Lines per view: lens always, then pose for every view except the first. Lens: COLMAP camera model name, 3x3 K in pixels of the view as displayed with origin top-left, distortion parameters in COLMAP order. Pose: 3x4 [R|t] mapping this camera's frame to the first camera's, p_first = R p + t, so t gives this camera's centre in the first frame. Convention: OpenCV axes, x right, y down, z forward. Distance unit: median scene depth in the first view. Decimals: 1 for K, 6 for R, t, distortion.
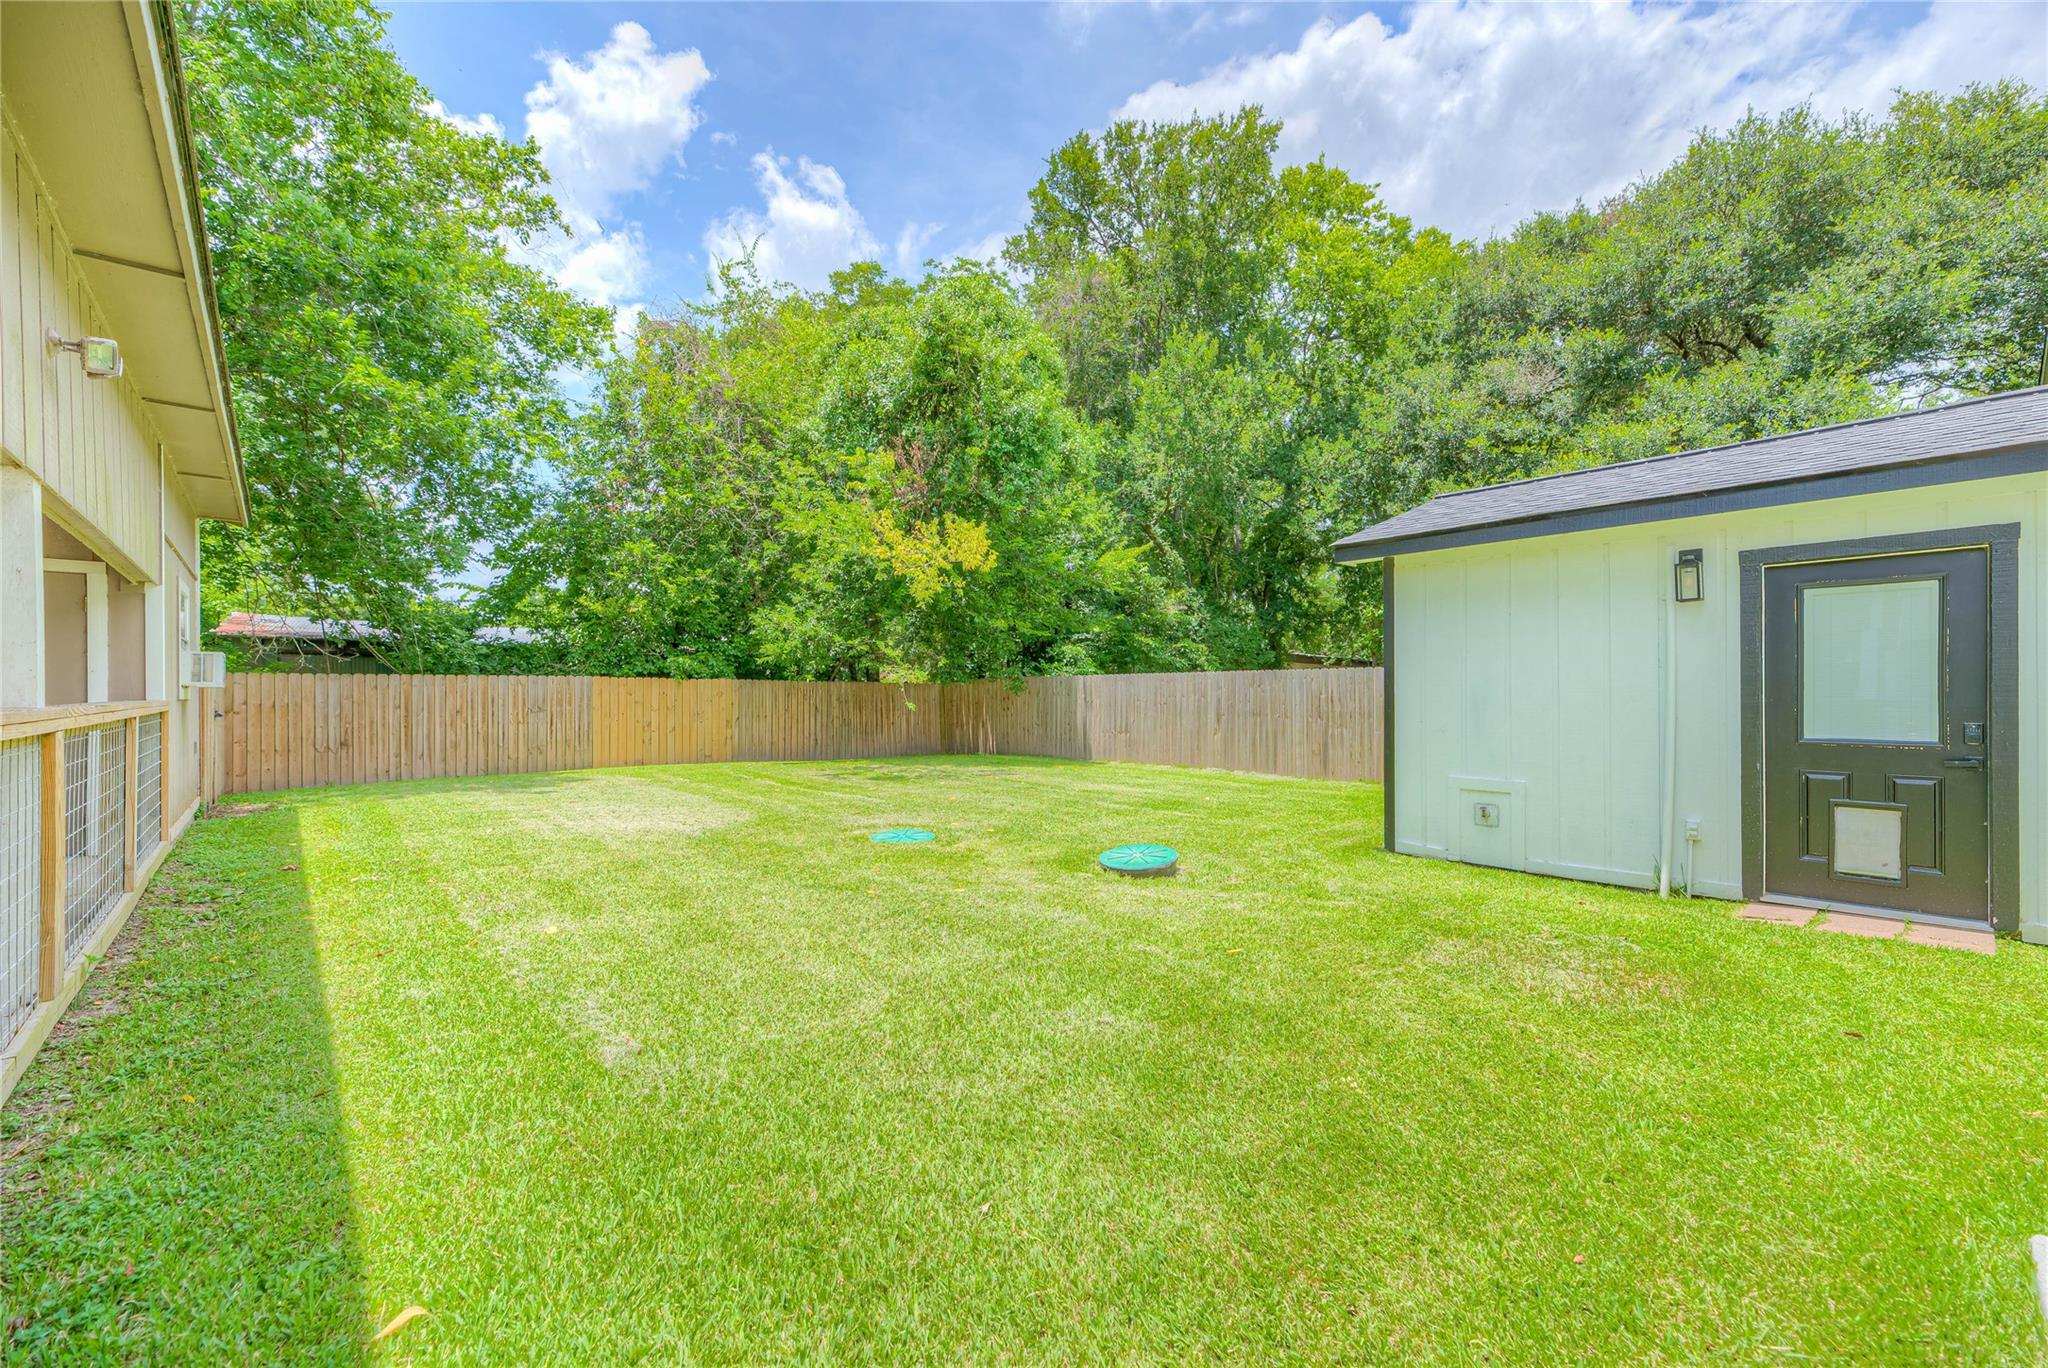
lens RADIAL K [[826.9, 0, 1026.9], [0, 826.9, 692.1], [0, 0, 1]] dist [-0.000548, -0.000024]
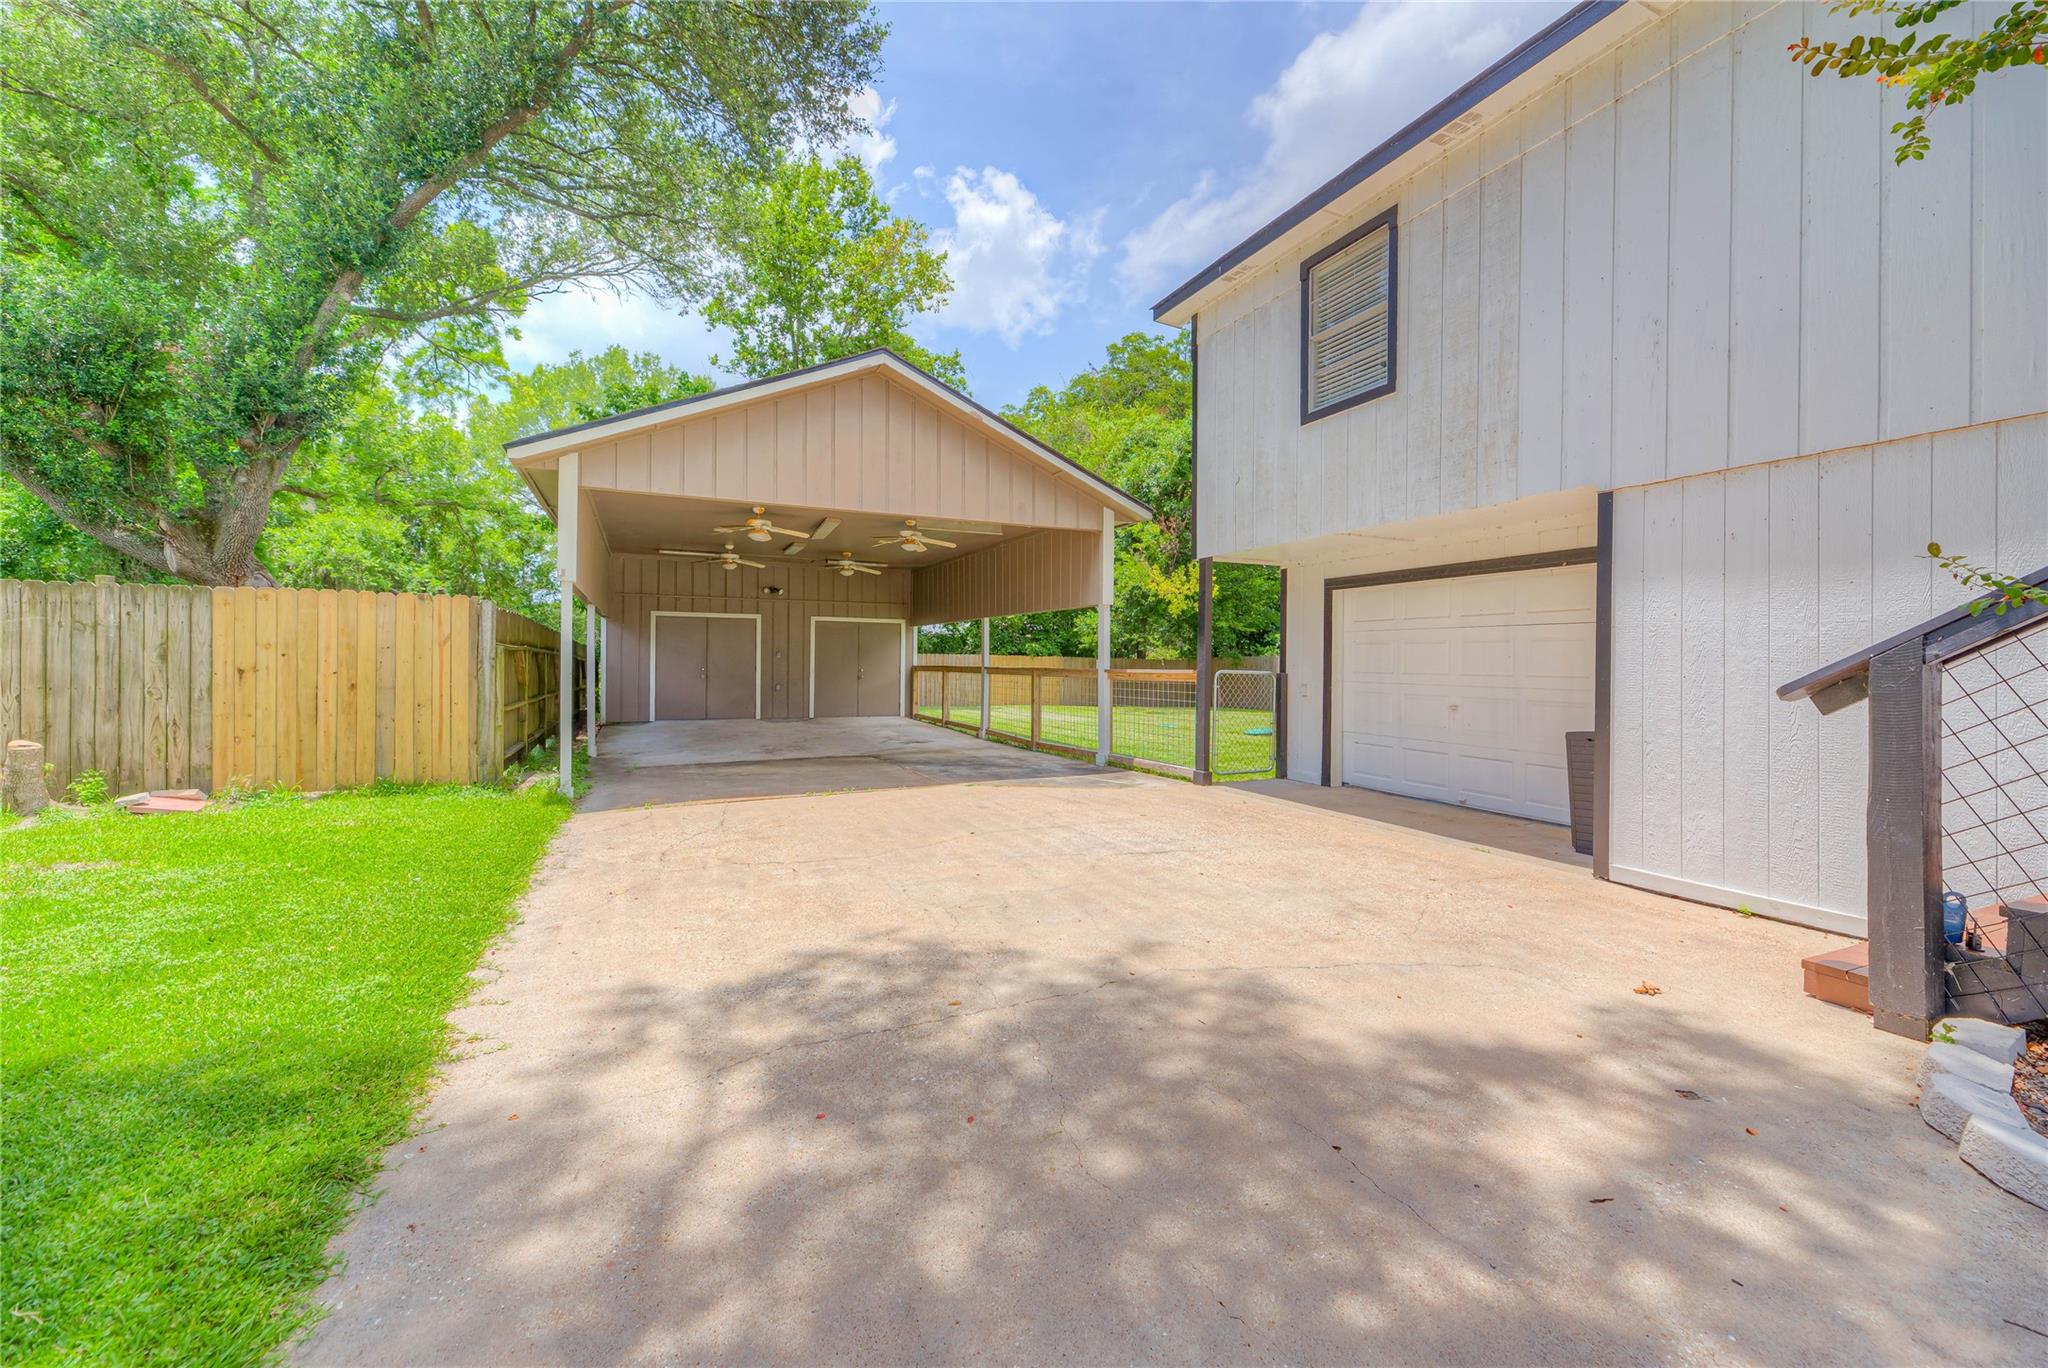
lens RADIAL K [[826.9, 0, 1027.9], [0, 826.9, 667.4], [0, 0, 1]] dist [-0.000548, -0.000024]
pose [[0.956049, 0.014538, -0.292847, 0.077117], [-0.013544, 0.999894, 0.005420, -0.002019], [0.292895, -0.001216, 0.956144, -0.659344]]
